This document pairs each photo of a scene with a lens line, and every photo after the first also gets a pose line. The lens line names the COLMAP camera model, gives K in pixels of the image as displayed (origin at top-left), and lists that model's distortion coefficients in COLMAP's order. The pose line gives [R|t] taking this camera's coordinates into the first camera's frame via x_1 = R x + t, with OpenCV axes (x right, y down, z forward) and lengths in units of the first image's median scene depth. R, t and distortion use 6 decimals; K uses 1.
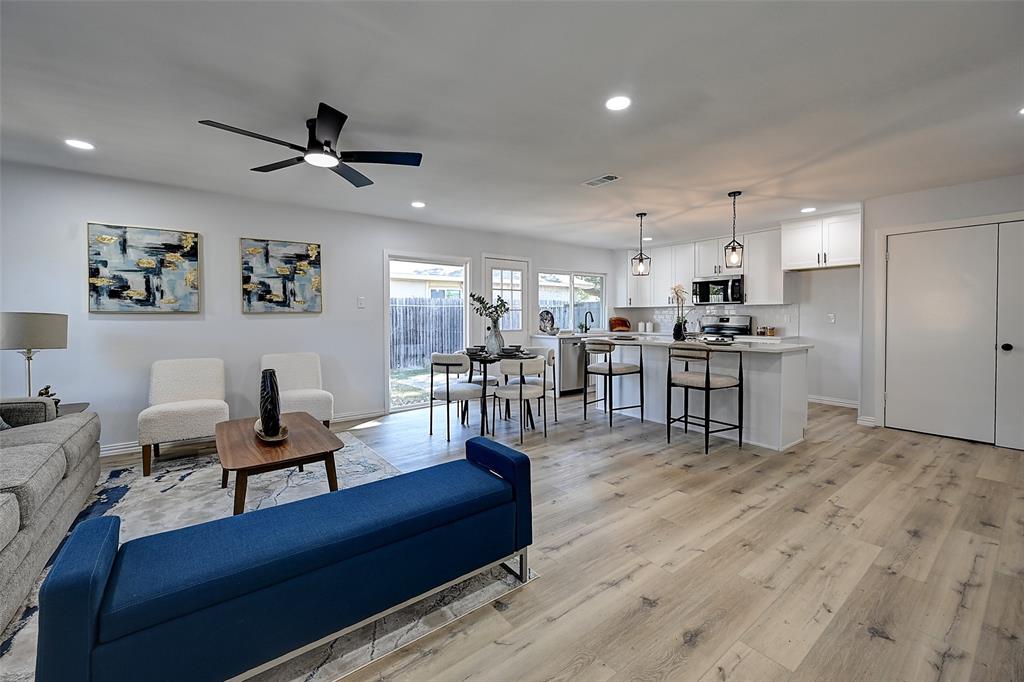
lens RADIAL K [[415.9, 0, 511.6], [0, 415.9, 321.7], [0, 0, 1]] dist [-0.000168, -0.000002]
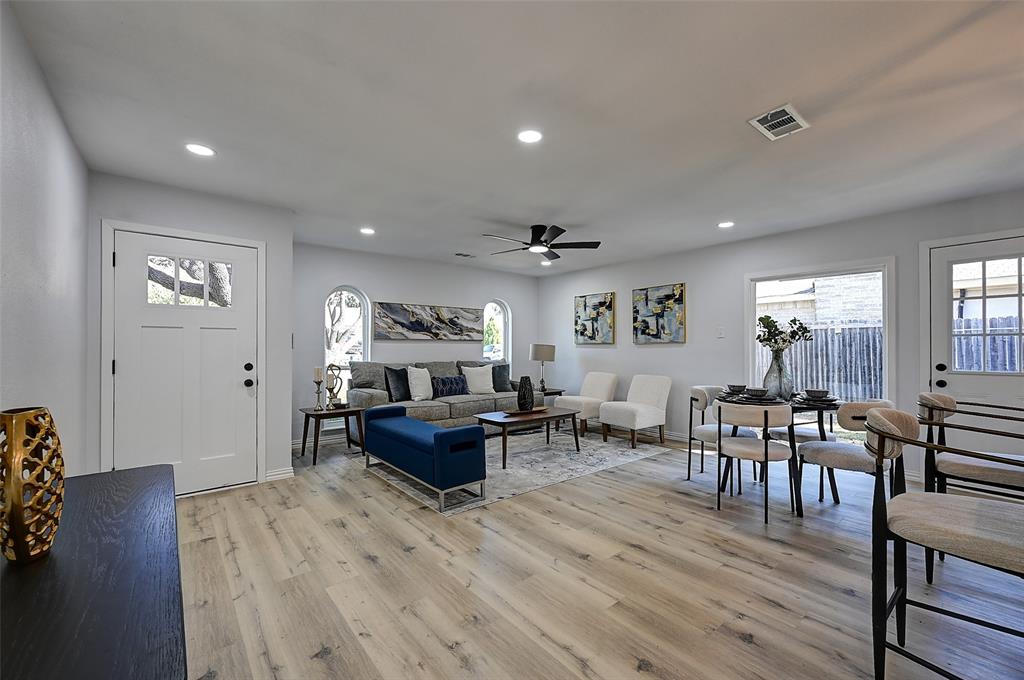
lens RADIAL K [[420.8, 0, 512.0], [0, 420.8, 340.0], [0, 0, 1]] dist [0.000680, 0.000074]
pose [[0.028371, -0.012678, -0.999517, 0.825990], [-0.012630, 0.999835, -0.013041, -0.010208], [0.999518, 0.012994, 0.028206, 0.603986]]
